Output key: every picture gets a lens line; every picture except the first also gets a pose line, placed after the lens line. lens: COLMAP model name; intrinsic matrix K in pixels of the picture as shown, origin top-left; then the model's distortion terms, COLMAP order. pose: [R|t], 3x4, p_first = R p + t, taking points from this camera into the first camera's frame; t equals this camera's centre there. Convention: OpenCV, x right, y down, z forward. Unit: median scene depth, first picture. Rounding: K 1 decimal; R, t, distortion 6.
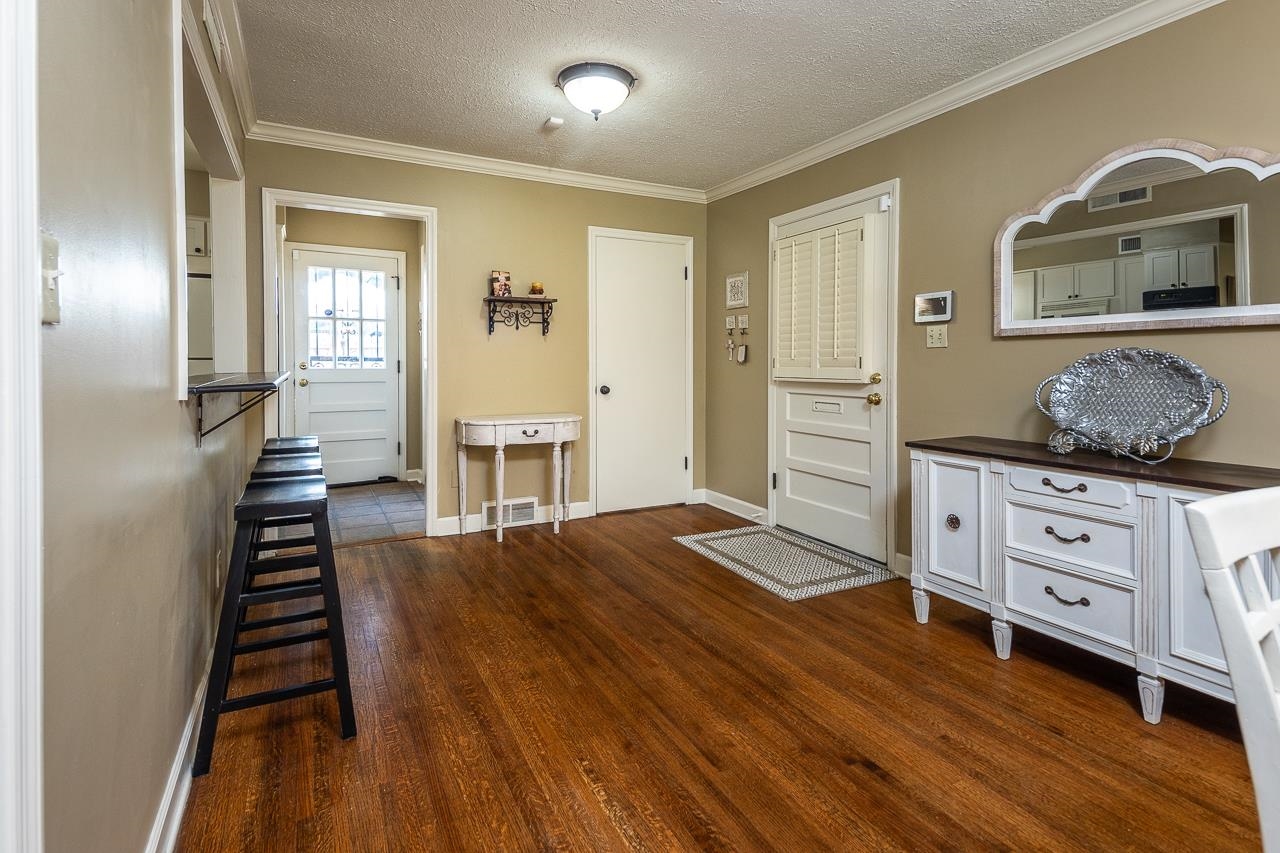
lens RADIAL K [[611.8, 0, 645.4], [0, 611.8, 373.6], [0, 0, 1]] dist [0.030063, -0.000431]
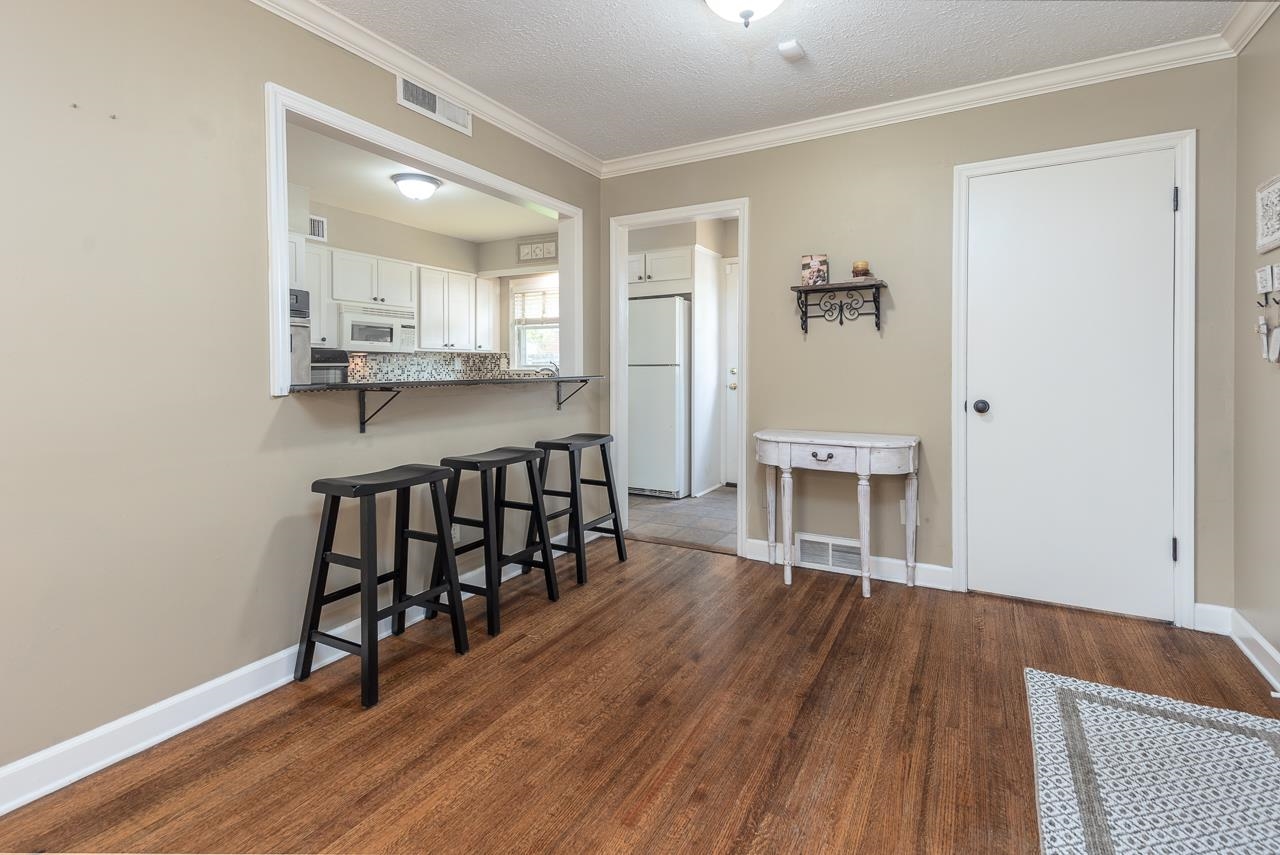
lens RADIAL K [[611.8, 0, 645.4], [0, 611.8, 374.6], [0, 0, 1]] dist [0.030063, -0.000431]
pose [[0.551529, 0.003875, -0.834147, 0.323363], [-0.009582, 0.999953, -0.001691, -0.003747], [0.834101, 0.008926, 0.551540, 0.360703]]
